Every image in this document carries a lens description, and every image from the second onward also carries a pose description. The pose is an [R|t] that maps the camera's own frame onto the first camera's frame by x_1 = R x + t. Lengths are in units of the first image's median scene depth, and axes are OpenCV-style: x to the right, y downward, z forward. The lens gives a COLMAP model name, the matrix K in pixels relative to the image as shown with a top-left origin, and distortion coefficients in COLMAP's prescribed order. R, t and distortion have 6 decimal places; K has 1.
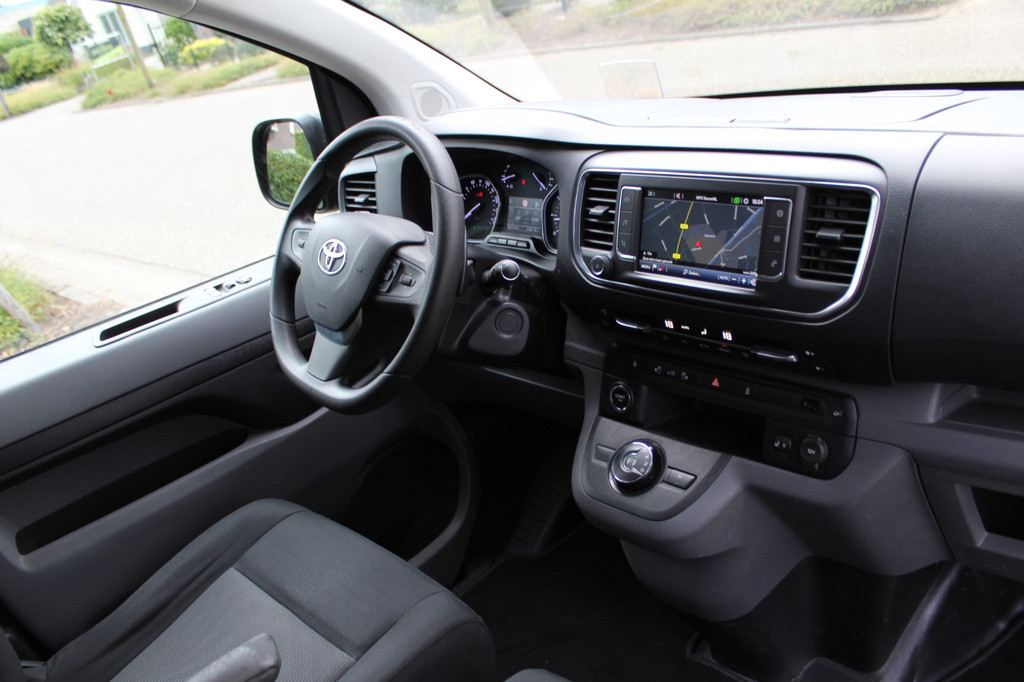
lens RADIAL K [[841.8, 0, 512.0], [0, 841.8, 341.0], [0, 0, 1]] dist [-0.159253, 0.141876]
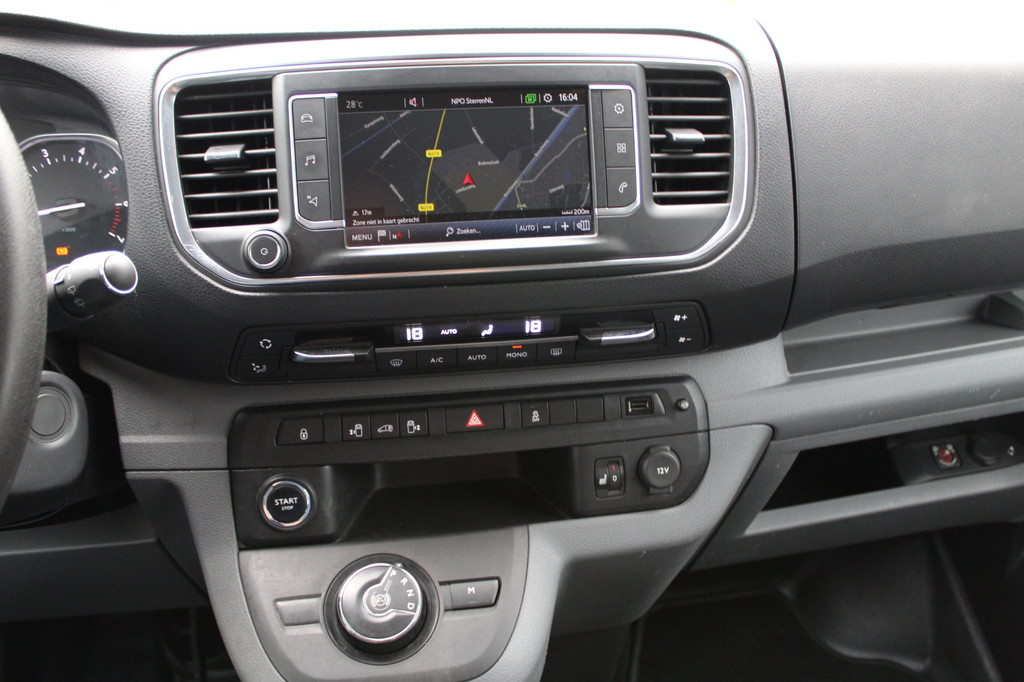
lens RADIAL K [[914.9, 0, 512.0], [0, 914.9, 341.0], [0, 0, 1]] dist [-0.137969, 0.004775]
pose [[0.579275, -0.148382, 0.801513, -0.281404], [0.241461, 0.970397, 0.005137, -0.002803], [-0.778548, 0.190558, 0.597955, 0.609708]]
